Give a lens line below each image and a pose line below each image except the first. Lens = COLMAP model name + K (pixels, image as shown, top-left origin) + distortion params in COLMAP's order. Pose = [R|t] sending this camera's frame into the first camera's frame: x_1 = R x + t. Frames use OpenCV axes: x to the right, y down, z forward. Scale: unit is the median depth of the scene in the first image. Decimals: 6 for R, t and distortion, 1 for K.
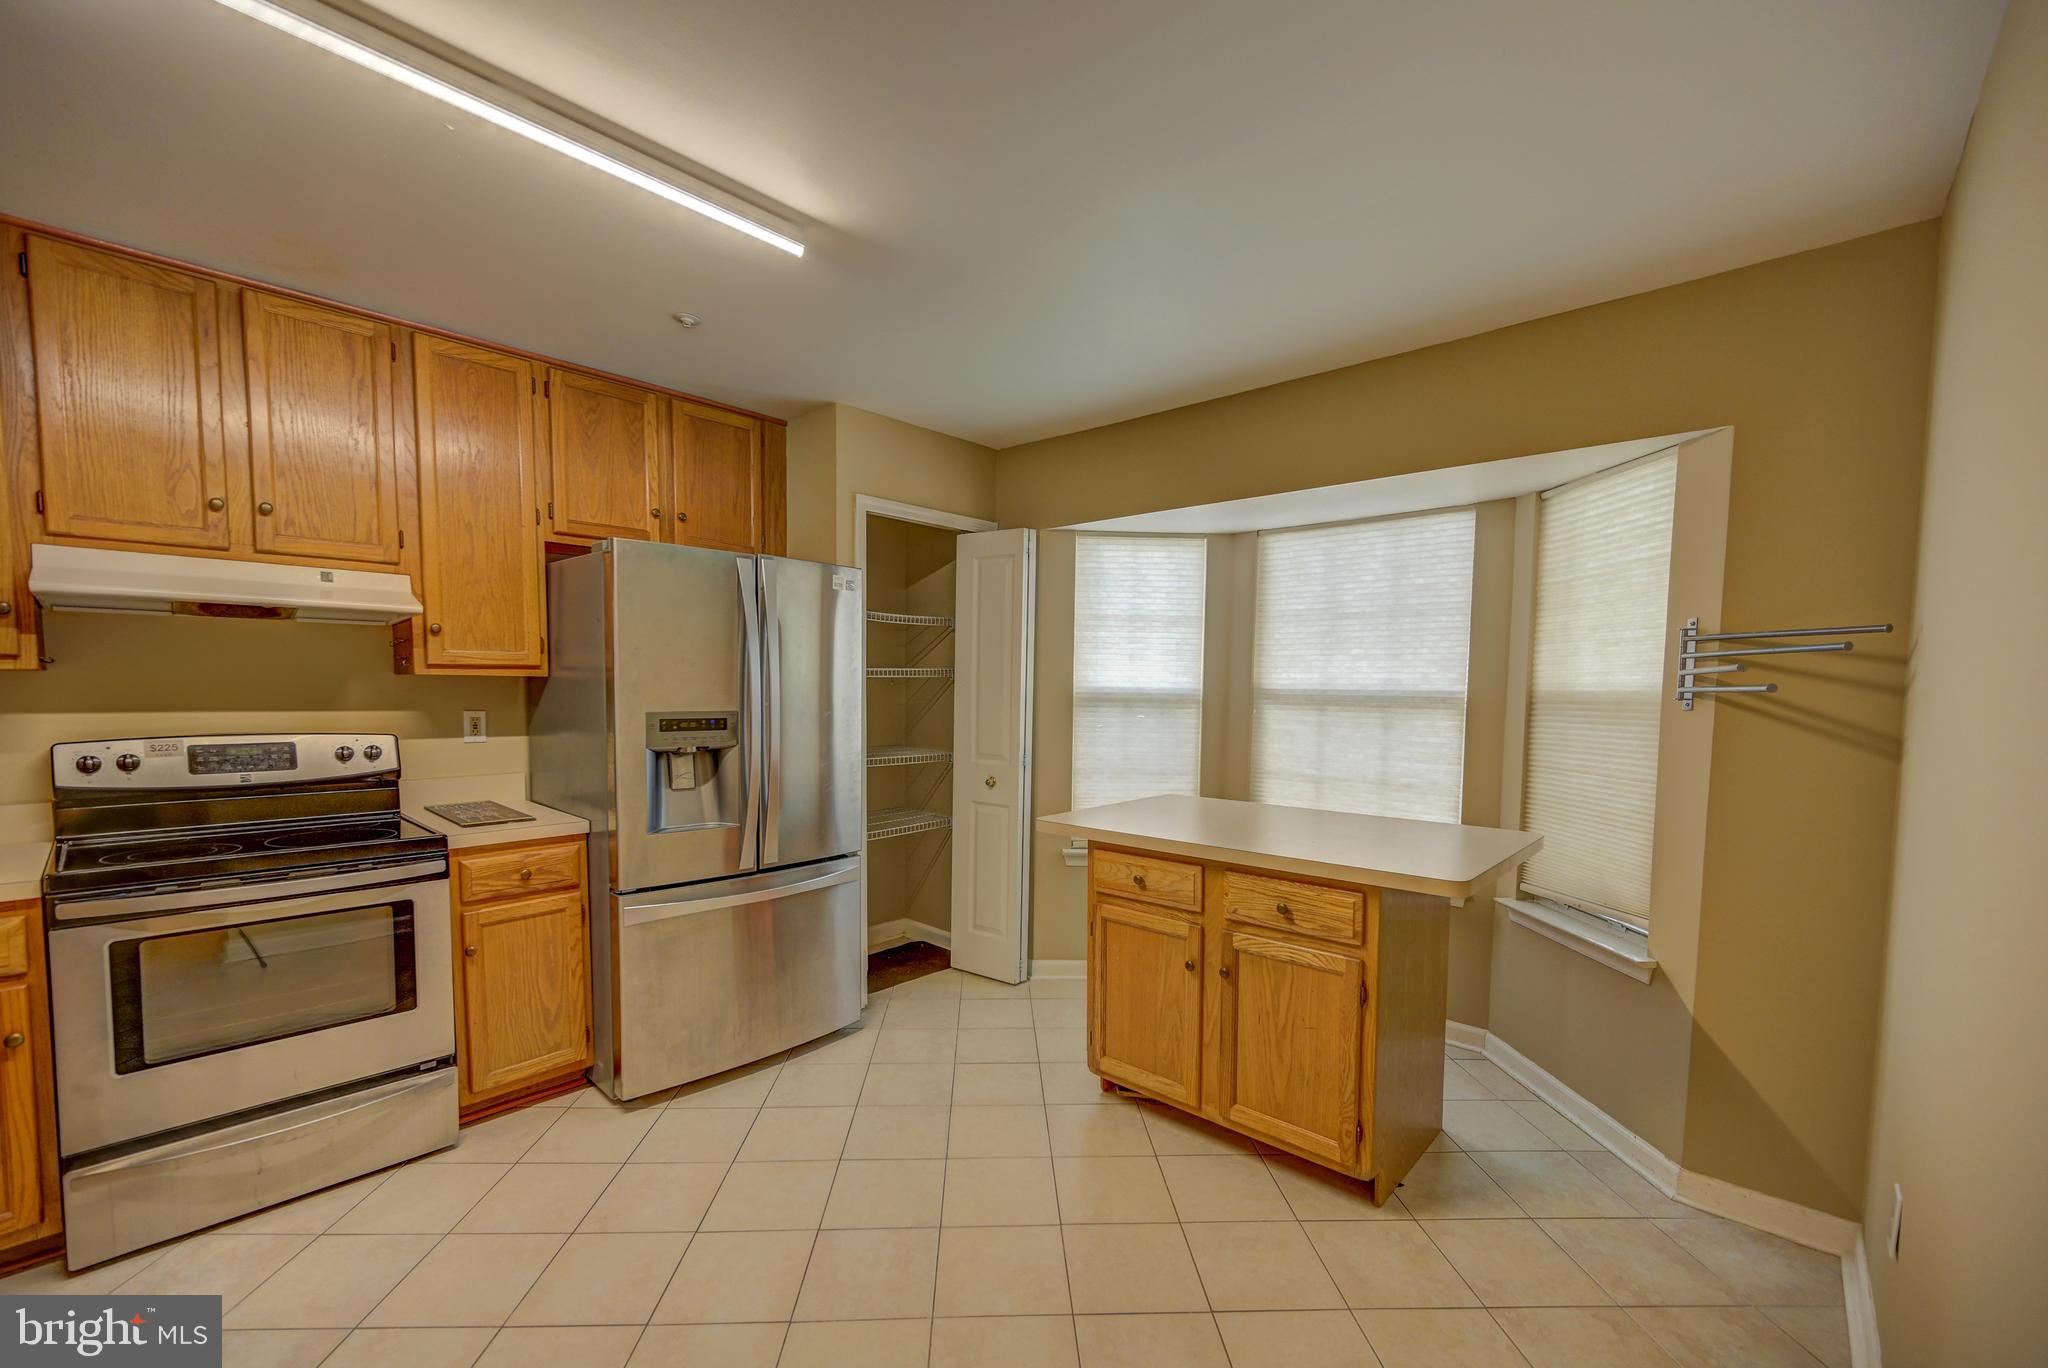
lens RADIAL K [[841.0, 0, 1025.8], [0, 841.0, 725.2], [0, 0, 1]] dist [-0.002109, 0.000351]
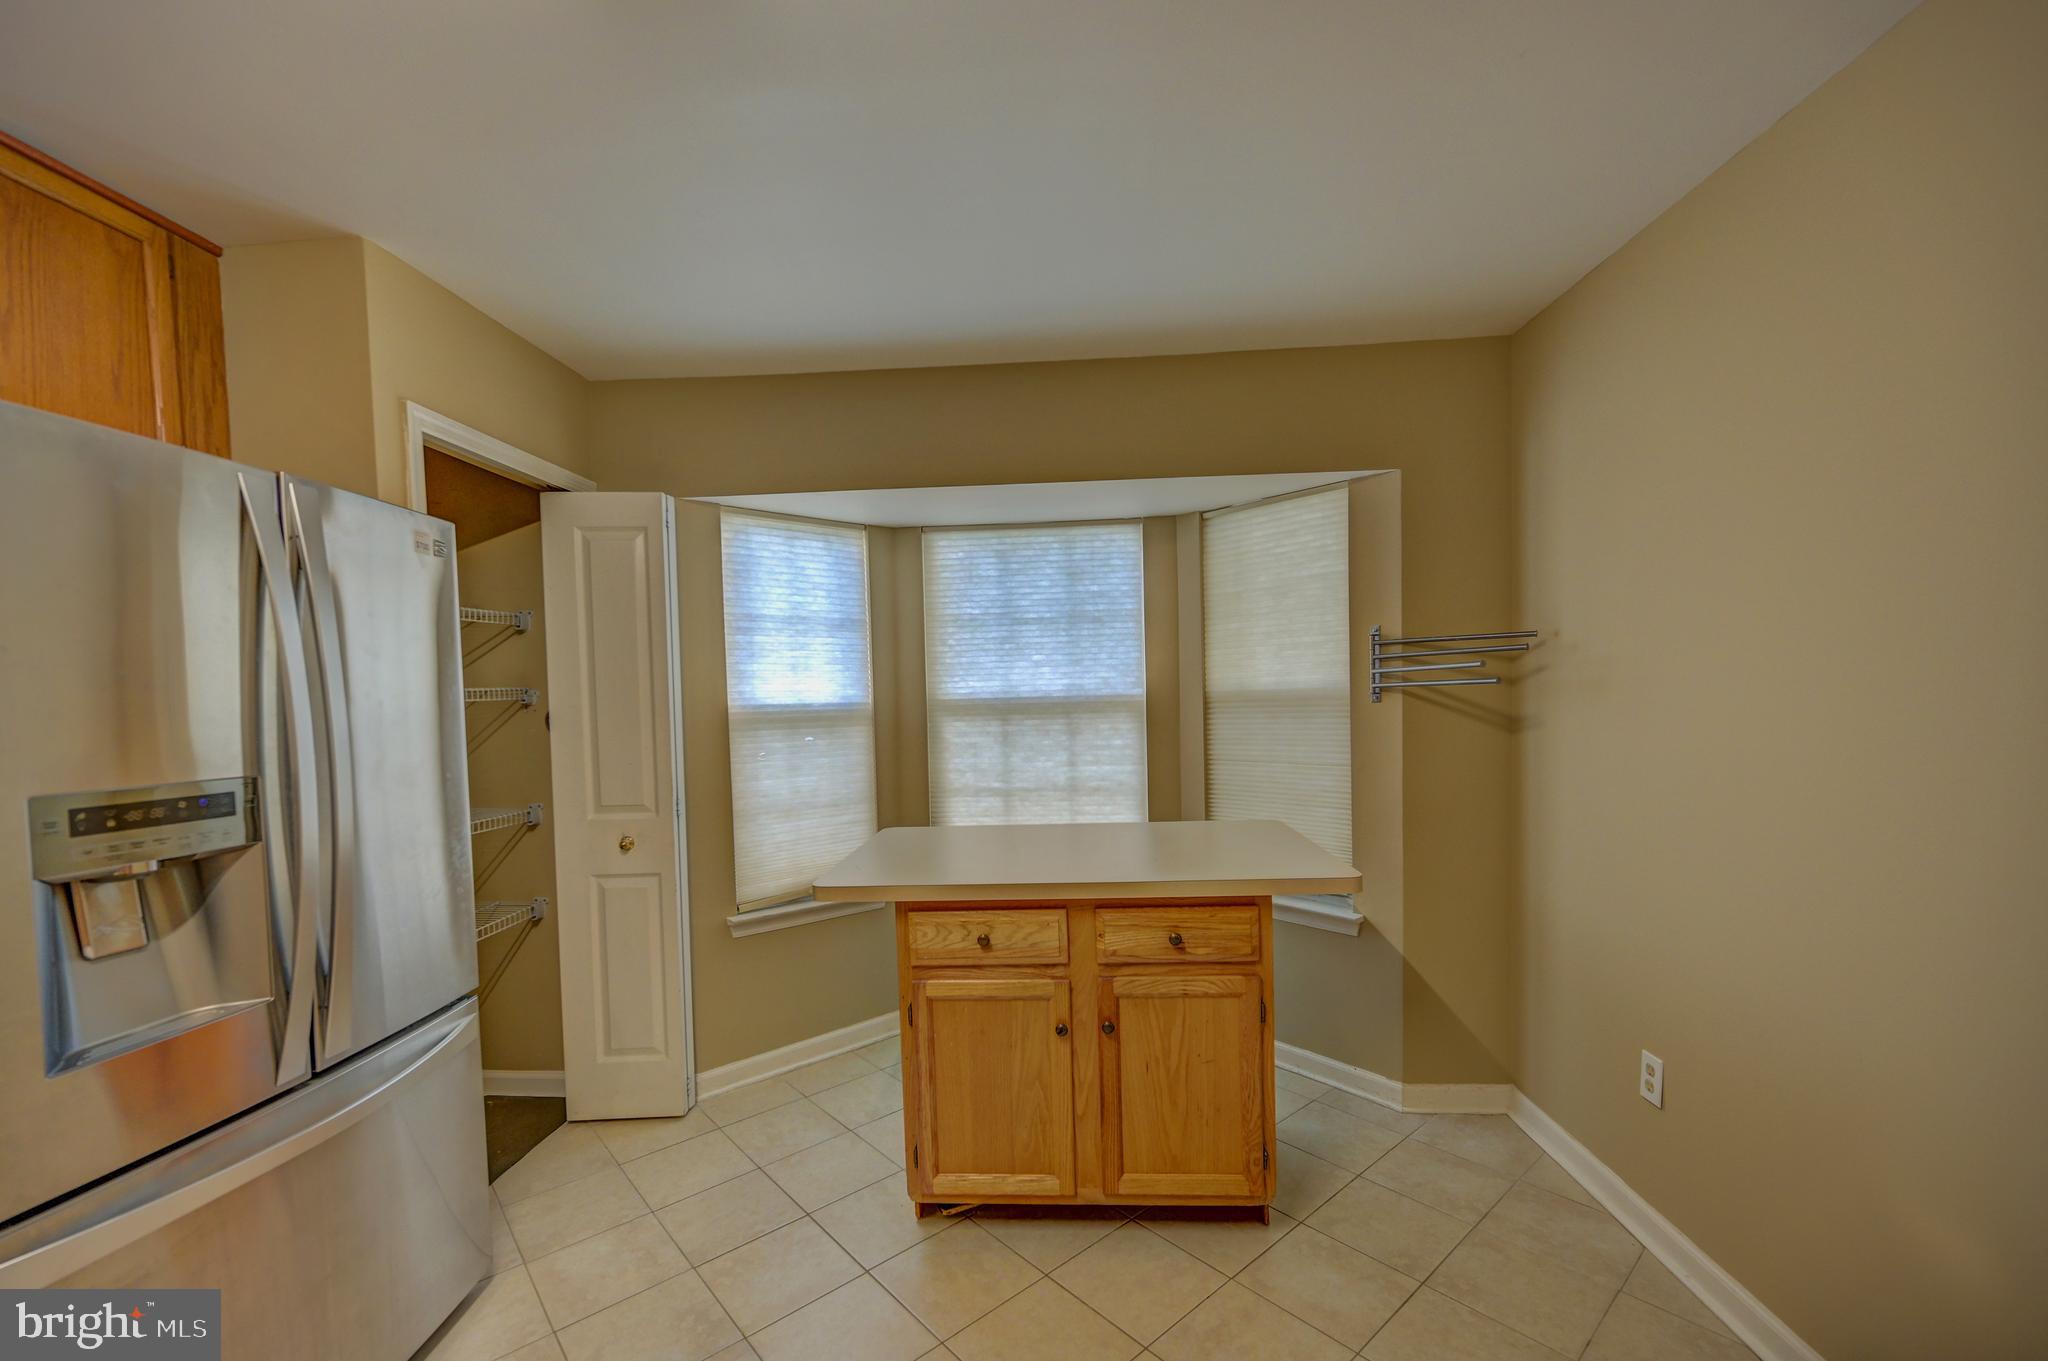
lens RADIAL K [[841.0, 0, 1025.8], [0, 841.0, 721.7], [0, 0, 1]] dist [-0.002109, 0.000351]
pose [[0.777948, -0.051333, 0.626228, -0.310382], [0.064110, 0.997941, 0.002161, -0.021438], [-0.625049, 0.038466, 0.779637, 0.327739]]
